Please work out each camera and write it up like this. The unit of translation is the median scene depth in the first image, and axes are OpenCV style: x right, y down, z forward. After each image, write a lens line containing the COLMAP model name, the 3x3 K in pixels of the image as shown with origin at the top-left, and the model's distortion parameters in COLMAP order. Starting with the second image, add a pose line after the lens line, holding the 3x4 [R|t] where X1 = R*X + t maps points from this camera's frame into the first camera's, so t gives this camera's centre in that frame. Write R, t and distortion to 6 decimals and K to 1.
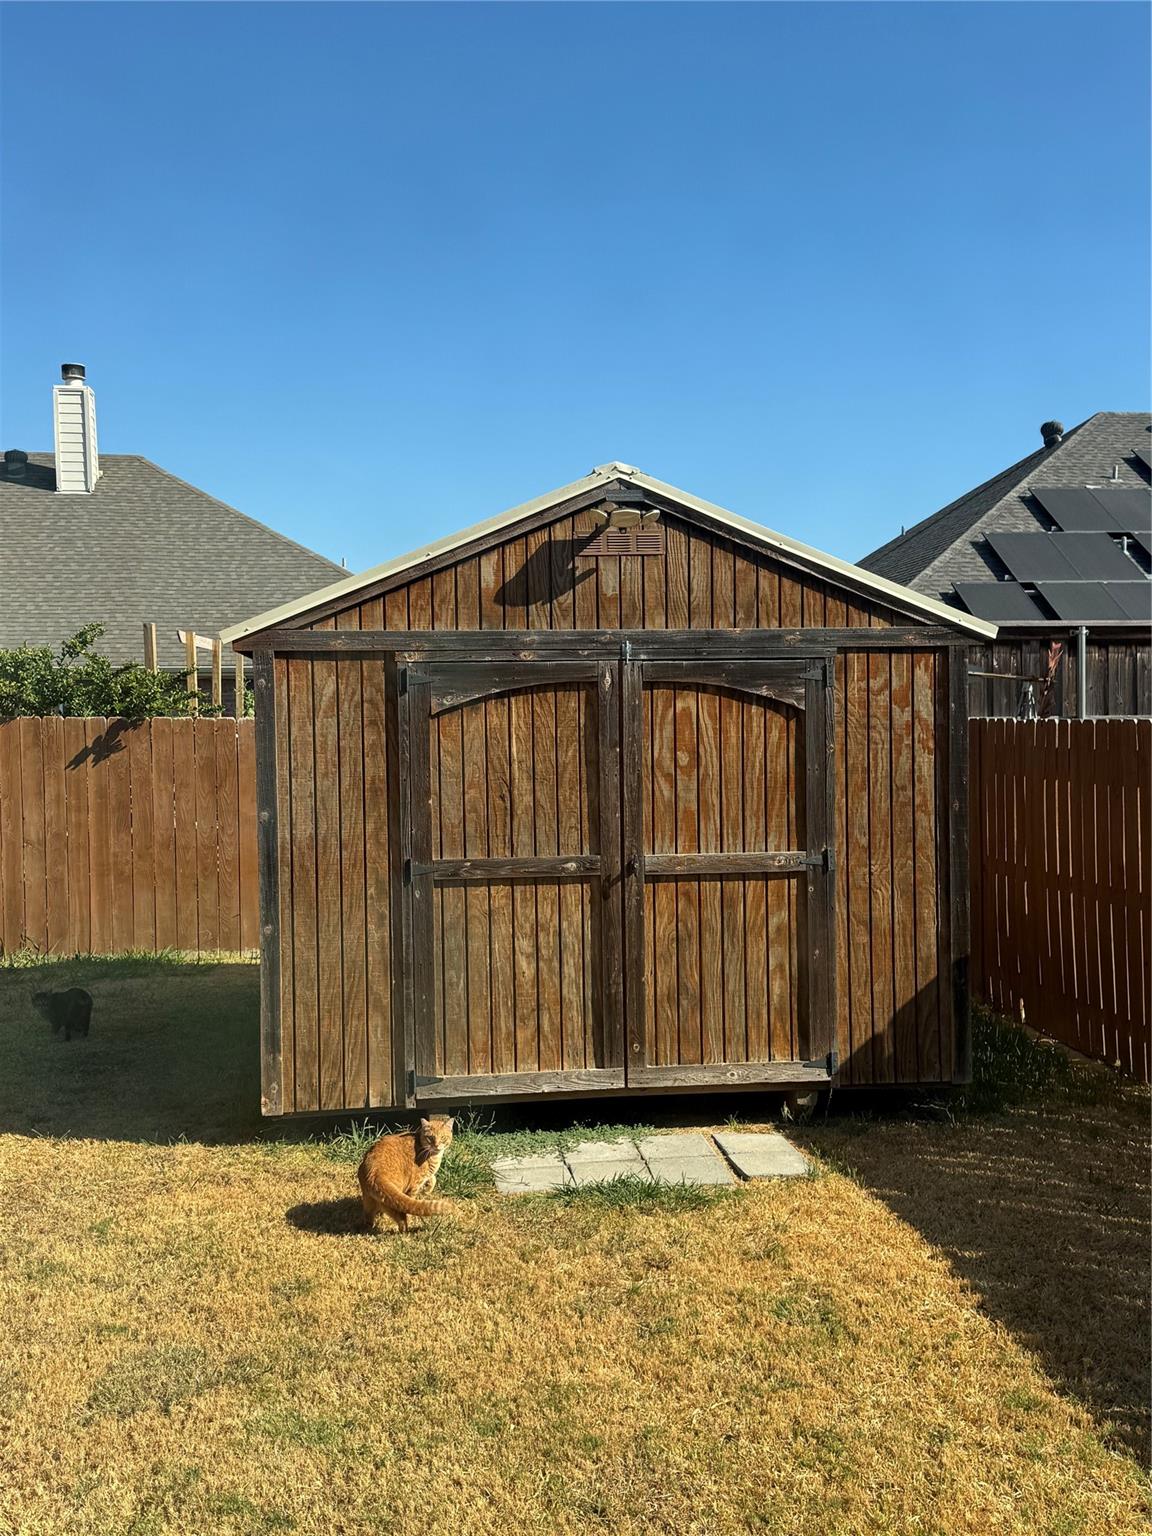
lens RADIAL K [[1522.3, 0, 576.1], [0, 1522.3, 768.2], [0, 0, 1]] dist [0.001791, 0.000000]
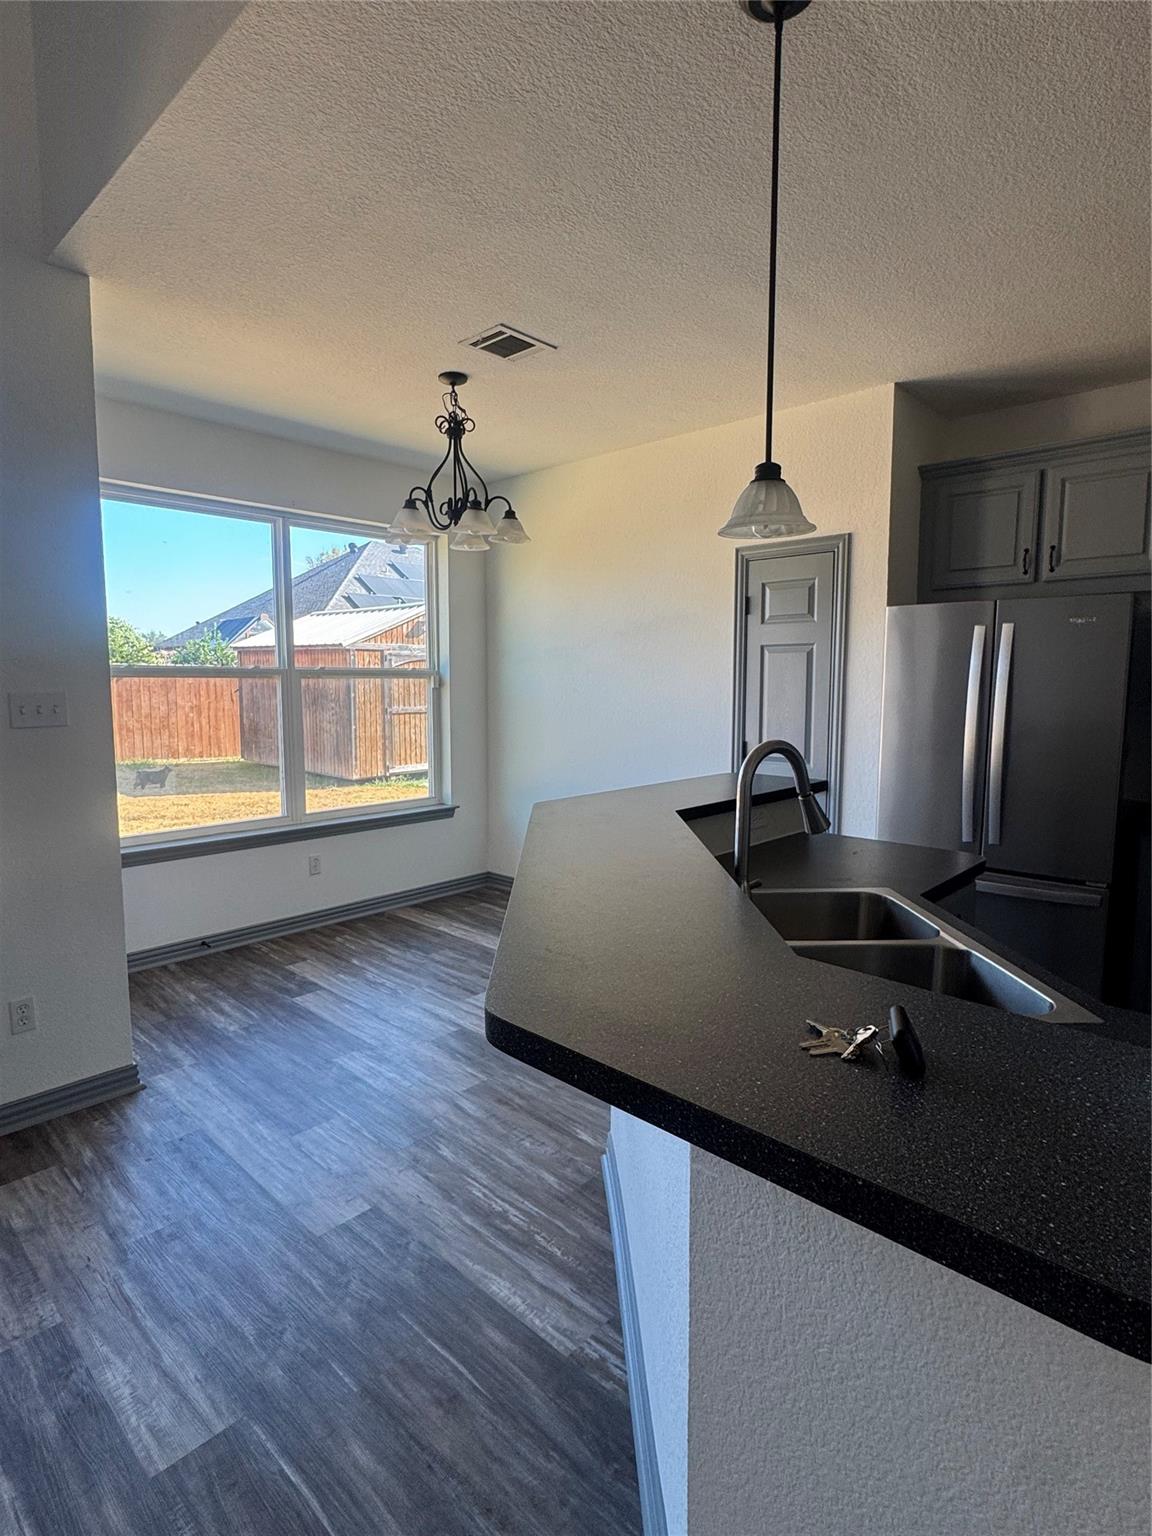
lens RADIAL K [[808.8, 0, 584.4], [0, 808.8, 774.1], [0, 0, 1]] dist [-0.005812, 0.000937]
pose [[0.758944, -0.063293, 0.648072, -1.005843], [0.002446, 0.995535, 0.094363, 0.036432], [-0.651151, -0.070031, 0.755710, -0.776573]]
